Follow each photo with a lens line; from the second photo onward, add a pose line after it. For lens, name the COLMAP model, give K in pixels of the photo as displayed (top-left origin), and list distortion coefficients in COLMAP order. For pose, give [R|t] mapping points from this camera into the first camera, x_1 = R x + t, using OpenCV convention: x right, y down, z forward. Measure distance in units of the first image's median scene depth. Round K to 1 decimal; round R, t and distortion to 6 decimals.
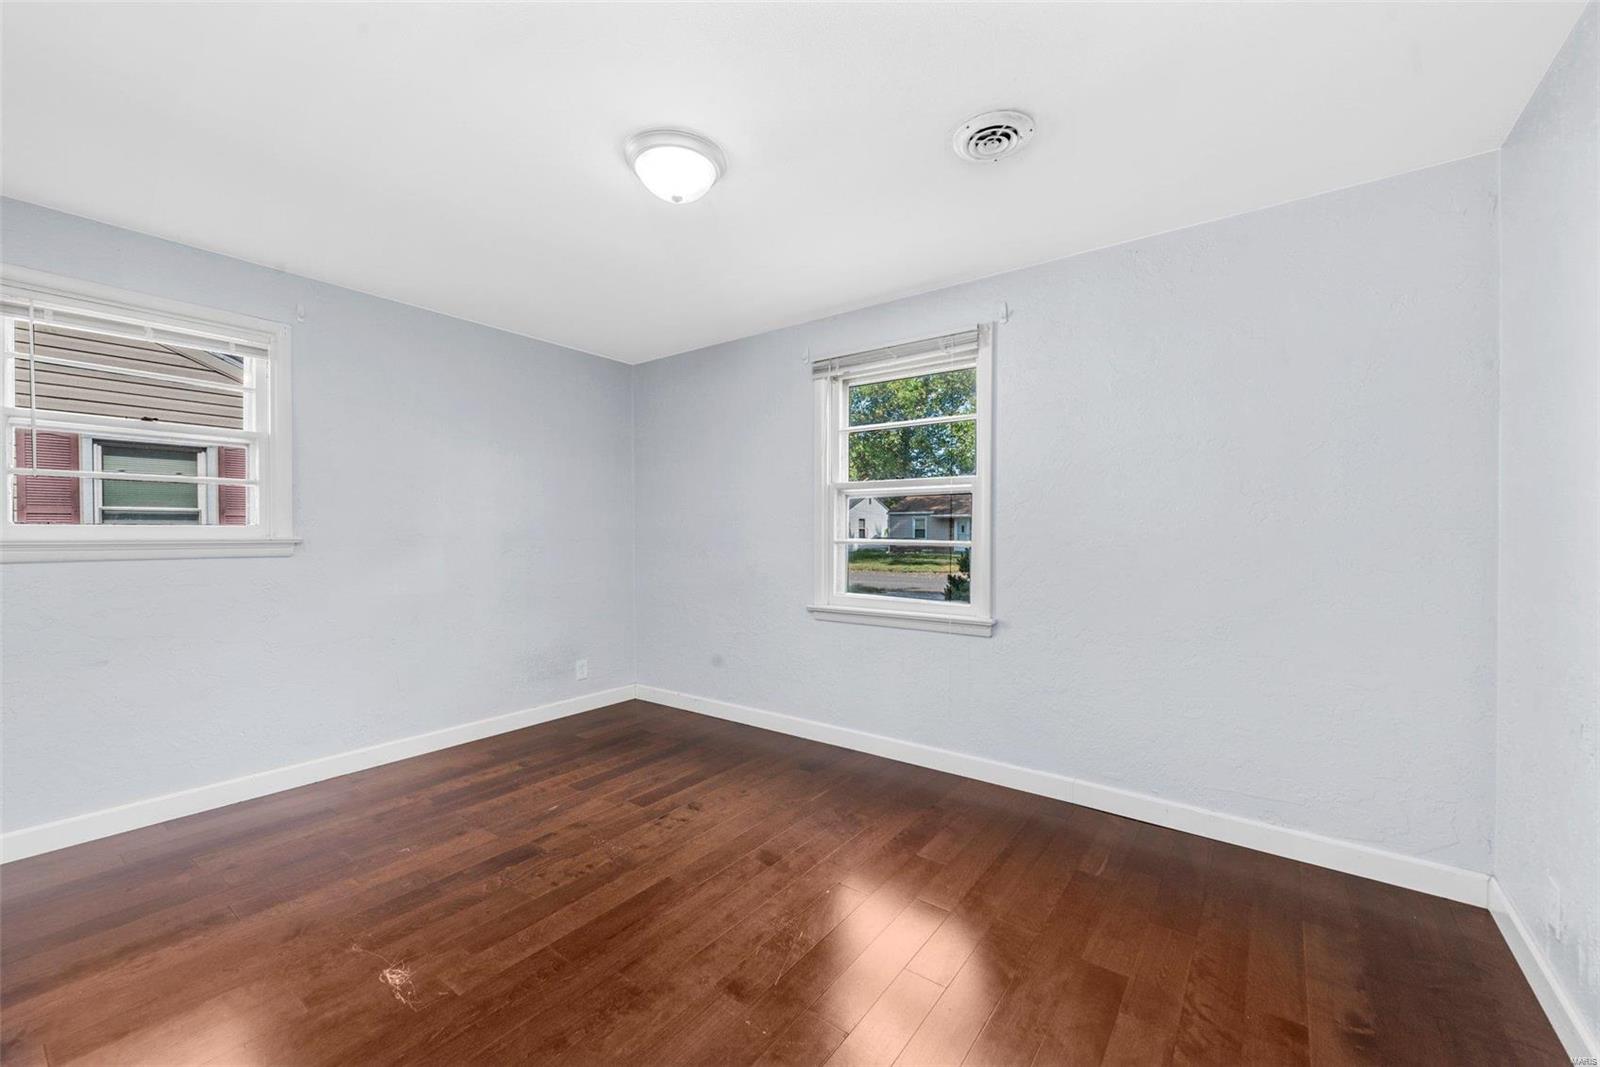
lens RADIAL K [[636.8, 0, 800.4], [0, 636.8, 533.3], [0, 0, 1]] dist [0.013133, -0.000090]
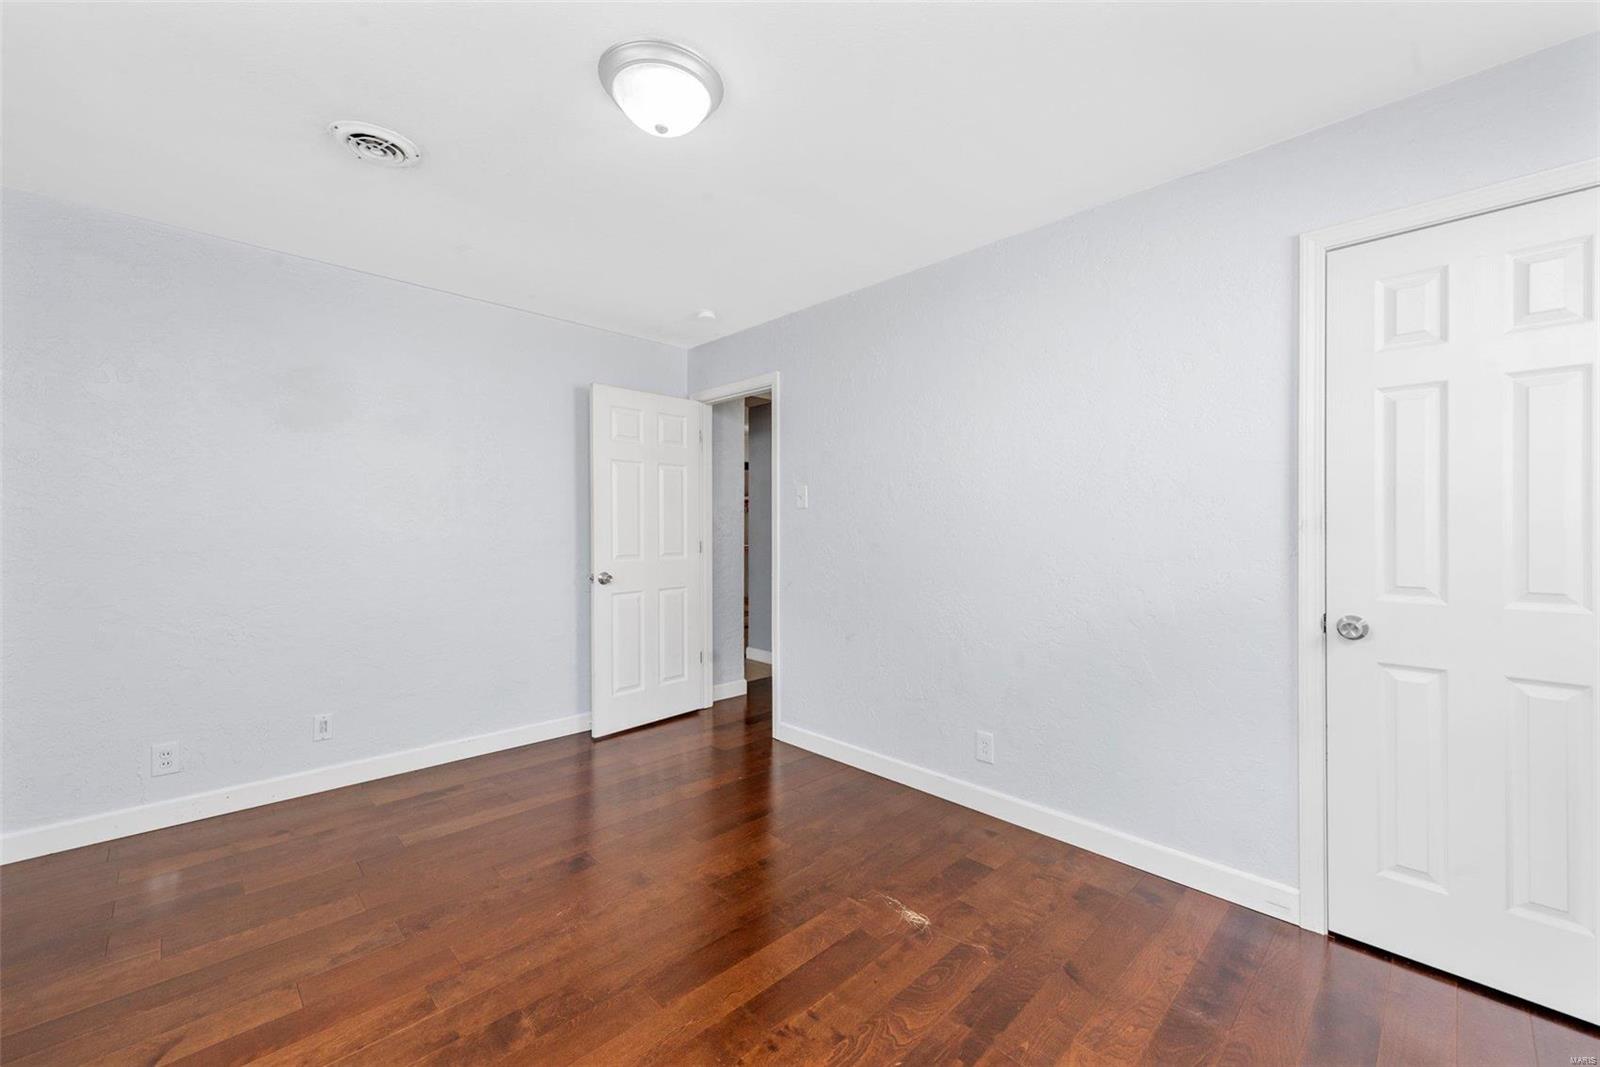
lens RADIAL K [[636.8, 0, 802.7], [0, 636.8, 529.4], [0, 0, 1]] dist [0.013133, -0.000090]
pose [[-0.988456, -0.004297, 0.151449, -0.524816], [-0.003309, 0.999972, 0.006777, -0.009556], [-0.151474, 0.006197, -0.988442, 1.880655]]
